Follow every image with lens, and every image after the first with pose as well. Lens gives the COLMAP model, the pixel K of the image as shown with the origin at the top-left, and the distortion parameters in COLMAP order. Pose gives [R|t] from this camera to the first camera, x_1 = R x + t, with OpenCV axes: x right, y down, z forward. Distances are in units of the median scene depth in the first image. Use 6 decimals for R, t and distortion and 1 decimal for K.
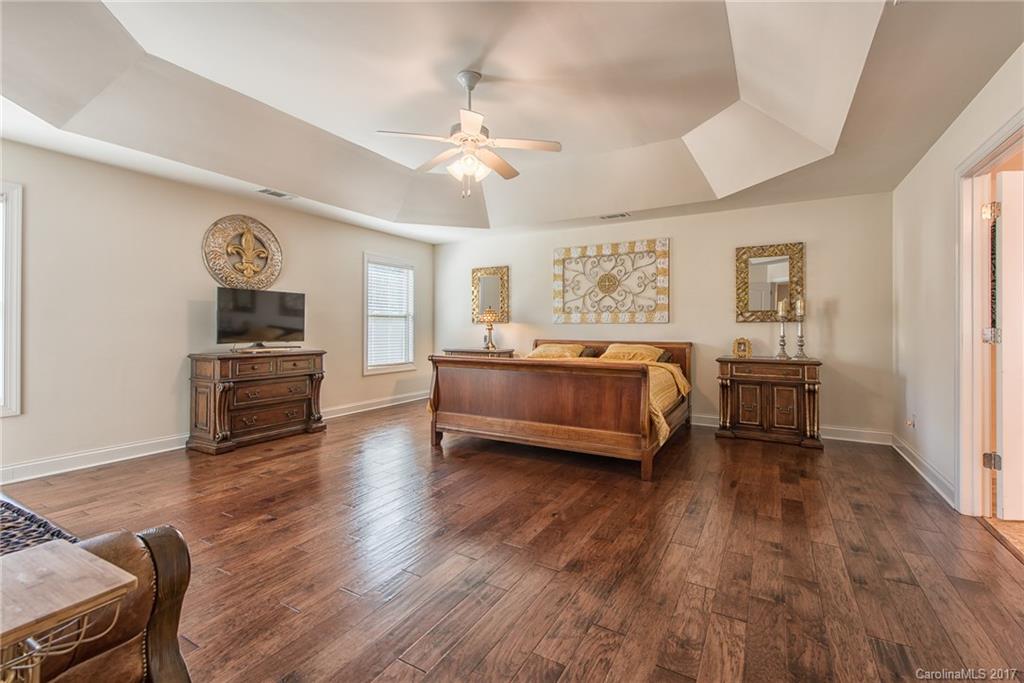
lens RADIAL K [[434.7, 0, 514.9], [0, 434.7, 330.6], [0, 0, 1]] dist [0.000633, -0.000037]
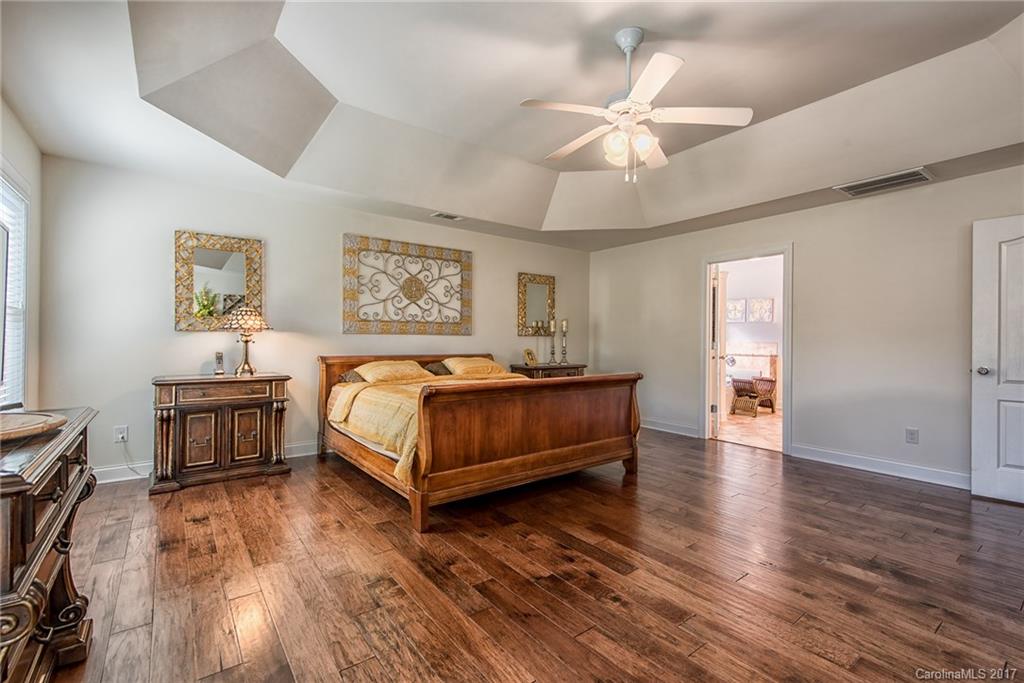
lens RADIAL K [[466.9, 0, 516.6], [0, 466.9, 311.1], [0, 0, 1]] dist [0.017342, -0.000115]
pose [[0.379075, 0.067428, 0.922906, -0.557062], [0.006105, 0.997138, -0.075359, 0.005495], [-0.925346, 0.034201, 0.377578, 0.472182]]
